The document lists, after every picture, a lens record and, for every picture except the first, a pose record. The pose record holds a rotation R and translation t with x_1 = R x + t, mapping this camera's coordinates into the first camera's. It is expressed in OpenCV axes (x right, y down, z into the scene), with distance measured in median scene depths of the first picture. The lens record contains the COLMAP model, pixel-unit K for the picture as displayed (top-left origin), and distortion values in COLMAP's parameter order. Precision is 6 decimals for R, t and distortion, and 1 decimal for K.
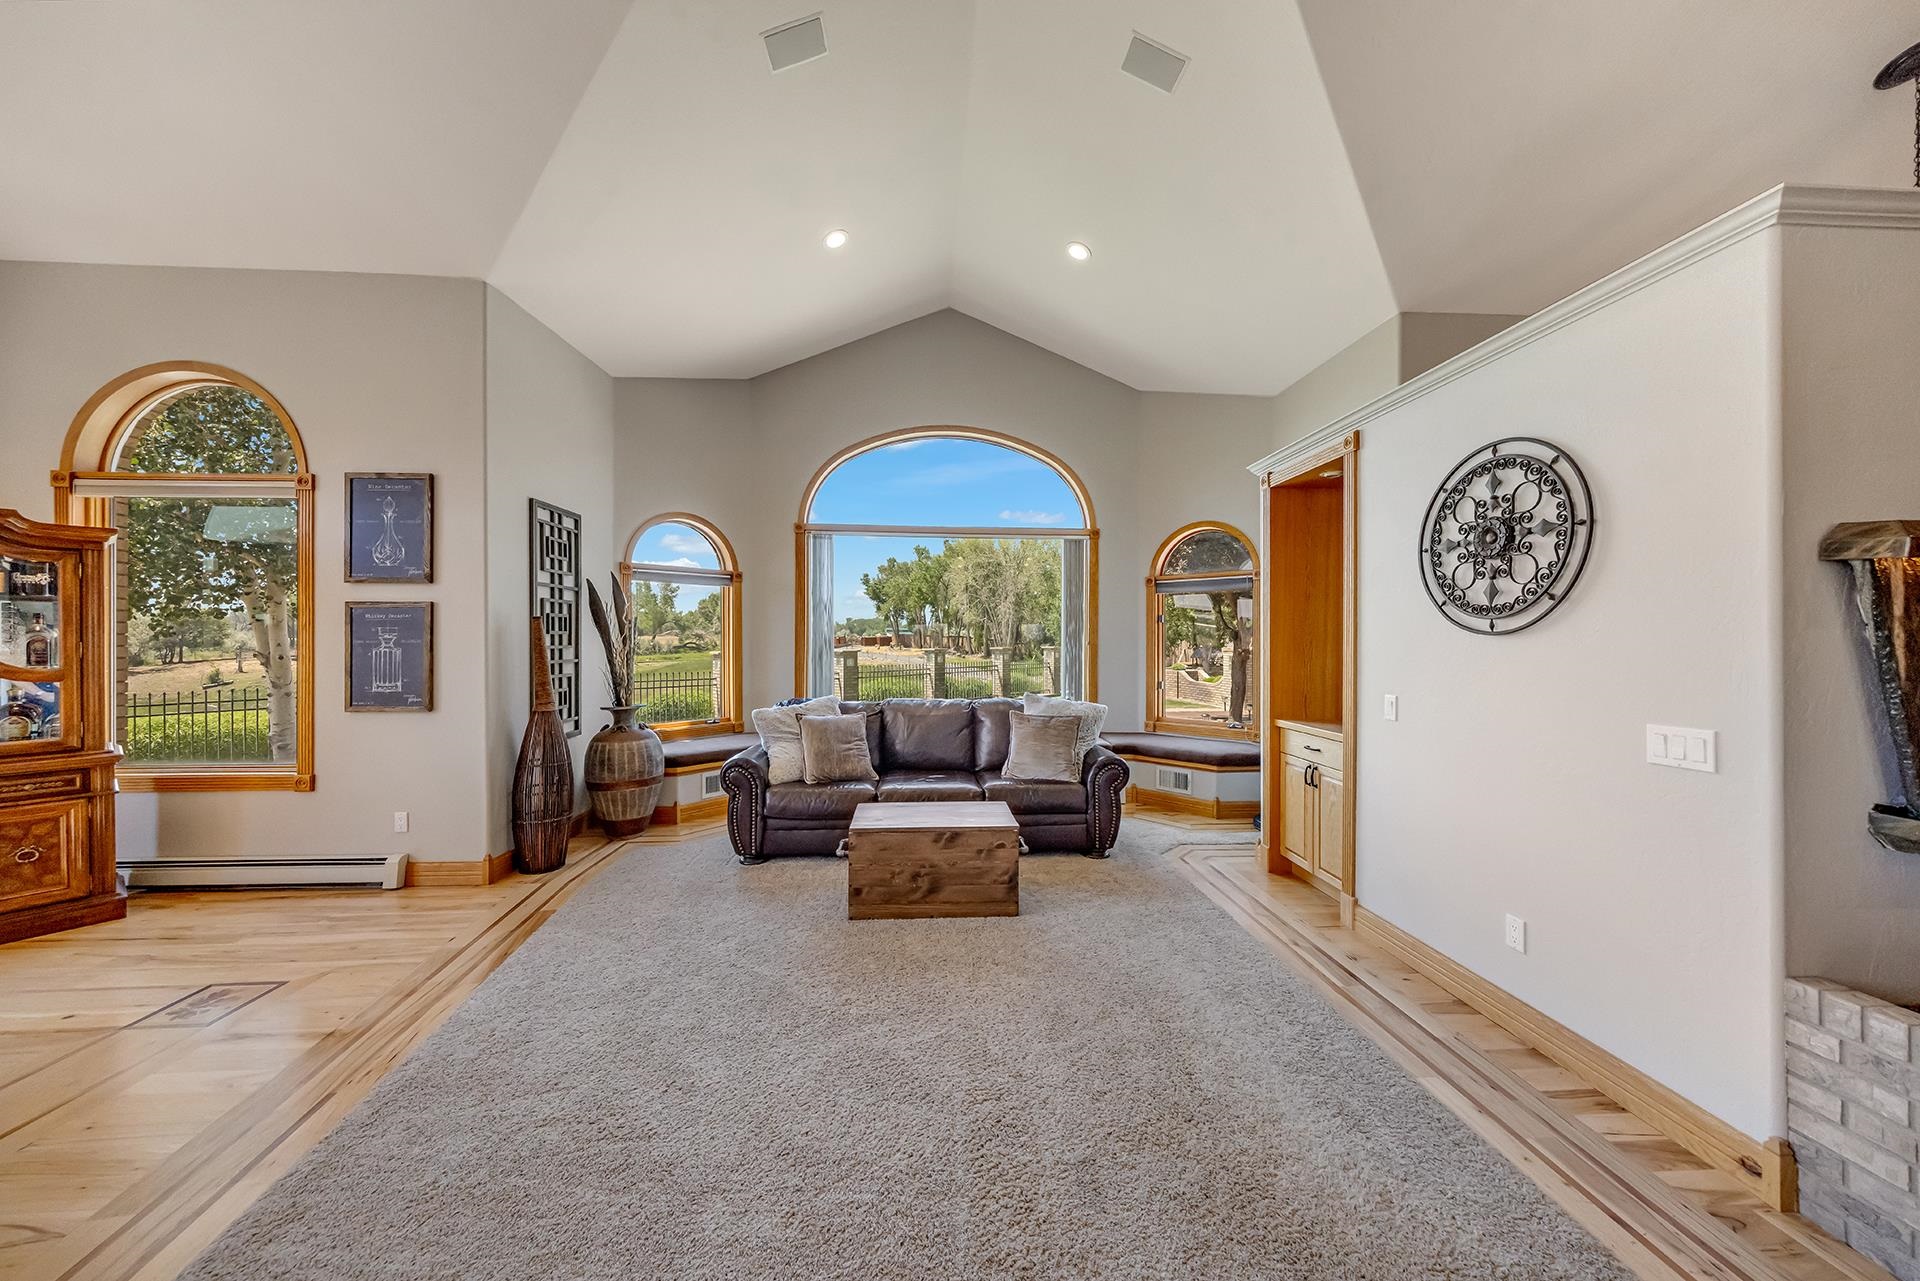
lens RADIAL K [[641.6, 0, 960.1], [0, 641.6, 638.8], [0, 0, 1]] dist [0.000149, -0.002289]
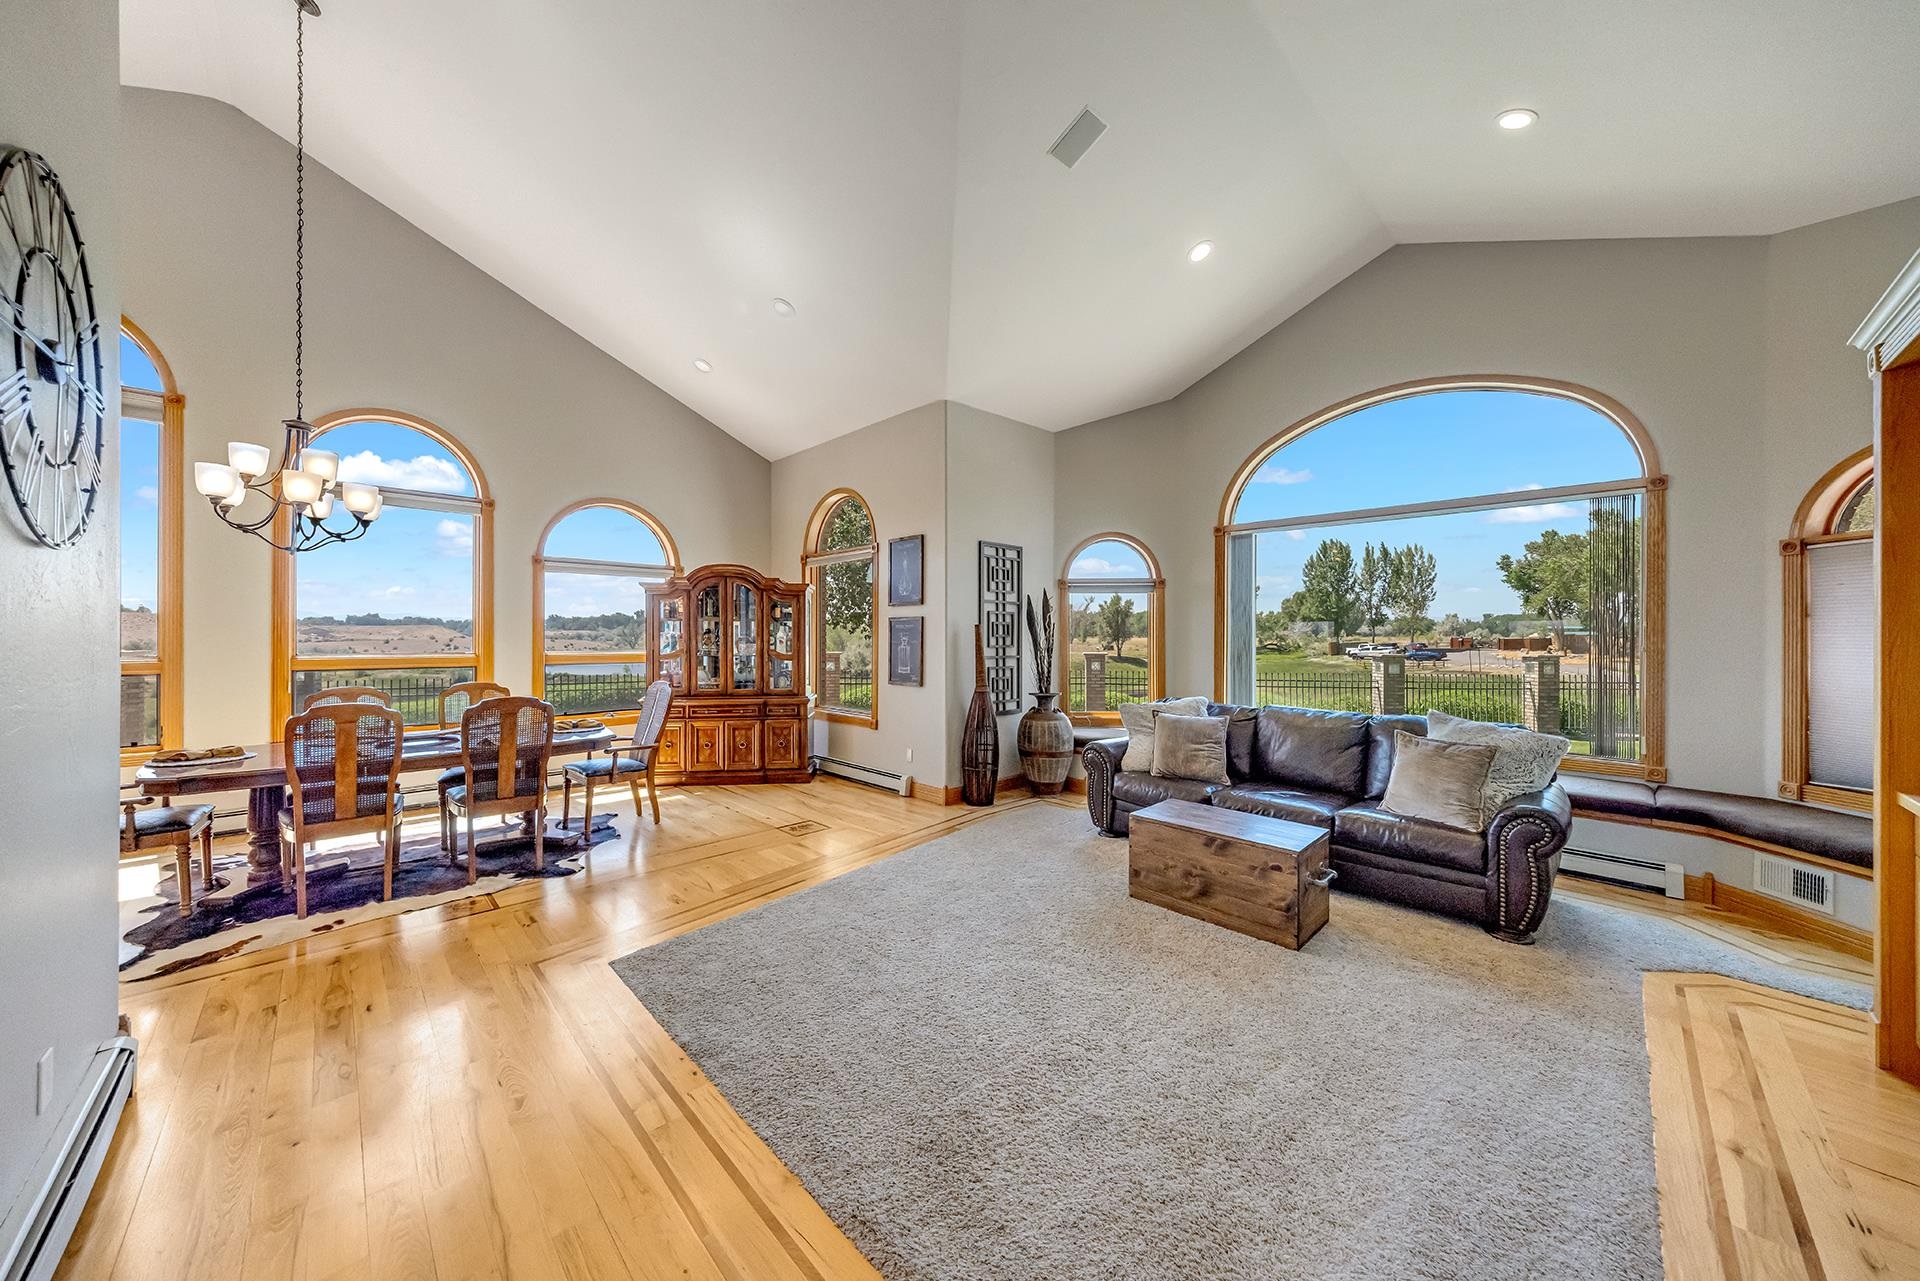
lens RADIAL K [[641.6, 0, 960.1], [0, 641.6, 638.8], [0, 0, 1]] dist [0.000149, -0.002289]
pose [[0.660023, 0.003091, -0.751239, 0.401049], [-0.003572, 0.999993, 0.000976, -0.005283], [0.751237, 0.002039, 0.660029, 0.042722]]
